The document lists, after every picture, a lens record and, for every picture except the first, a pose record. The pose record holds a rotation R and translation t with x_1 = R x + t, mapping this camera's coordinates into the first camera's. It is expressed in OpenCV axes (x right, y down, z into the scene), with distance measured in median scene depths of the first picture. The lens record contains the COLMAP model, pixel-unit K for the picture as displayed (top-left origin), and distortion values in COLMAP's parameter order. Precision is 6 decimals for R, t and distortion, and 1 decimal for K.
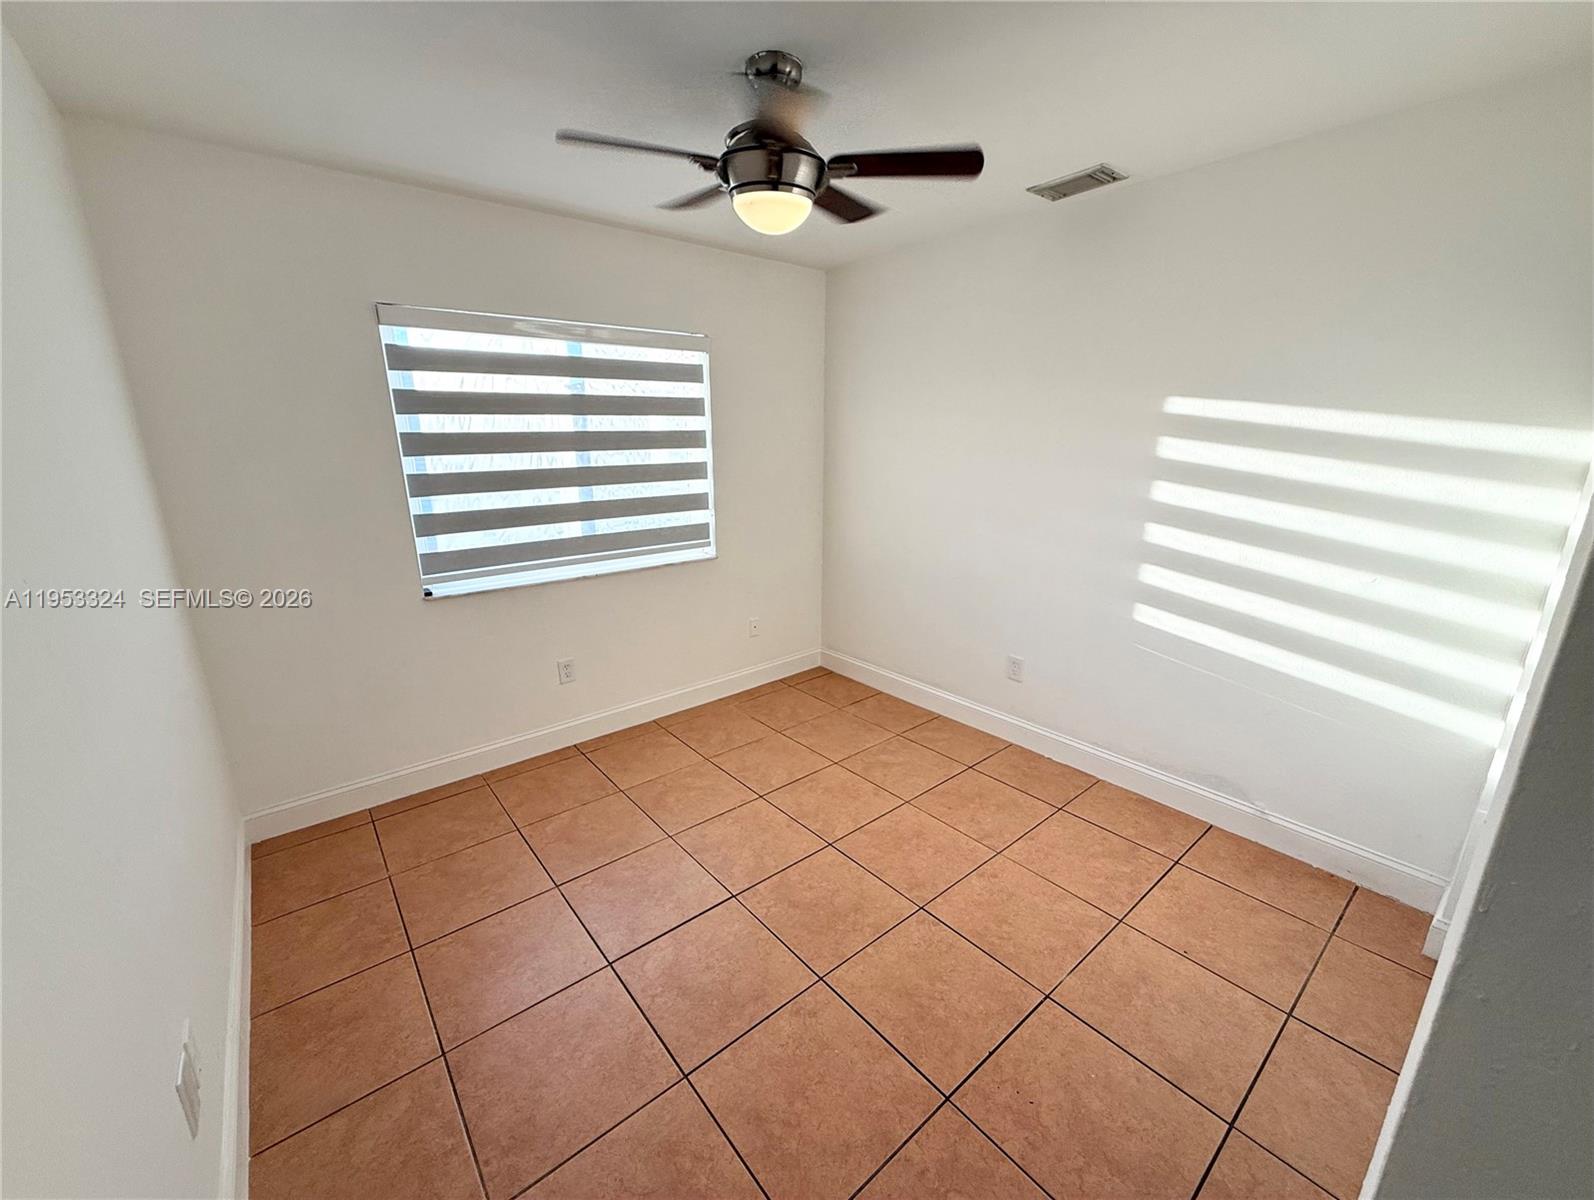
lens RADIAL K [[643.1, 0, 795.9], [0, 643.1, 603.2], [0, 0, 1]] dist [-0.000853, -0.000026]
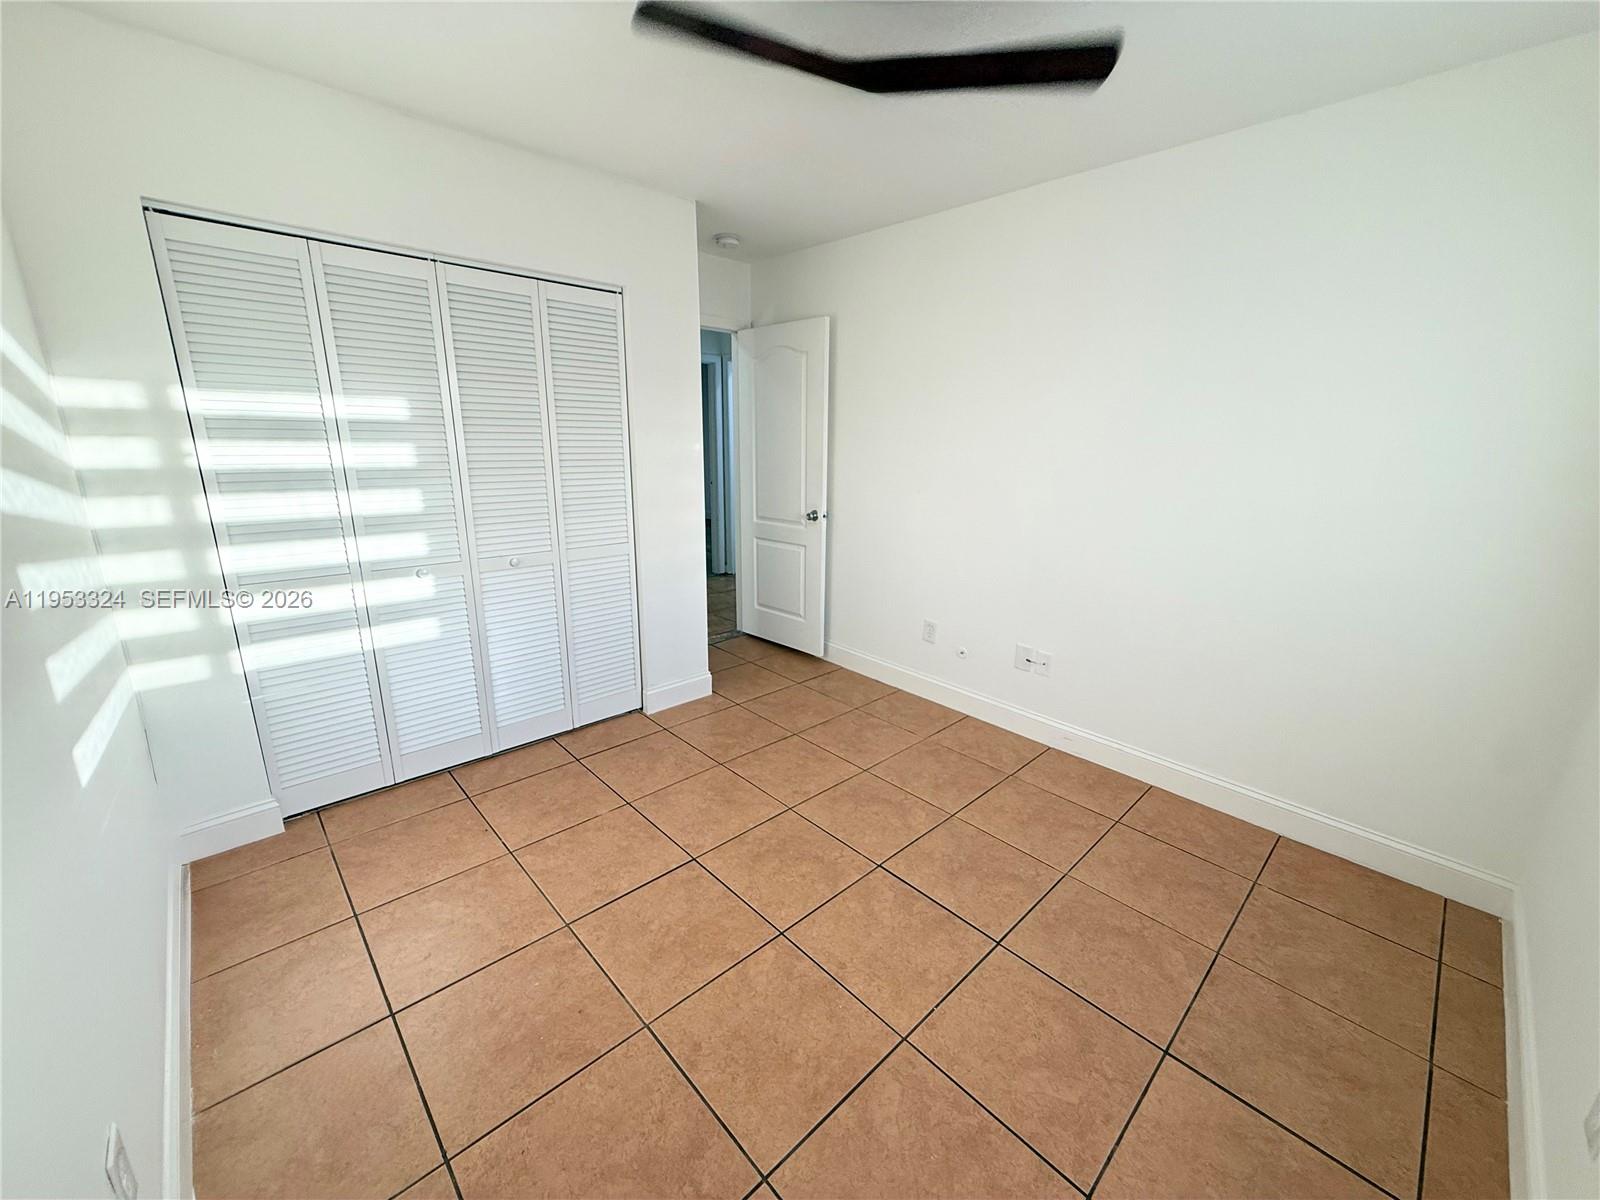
lens RADIAL K [[632.2, 0, 796.6], [0, 632.2, 599.9], [0, 0, 1]] dist [0.000936, -0.000003]
pose [[-0.997923, 0.006643, -0.064081, 0.085573], [-0.025690, 0.871134, 0.490373, -0.354233], [0.059080, 0.491001, -0.869154, 1.535507]]
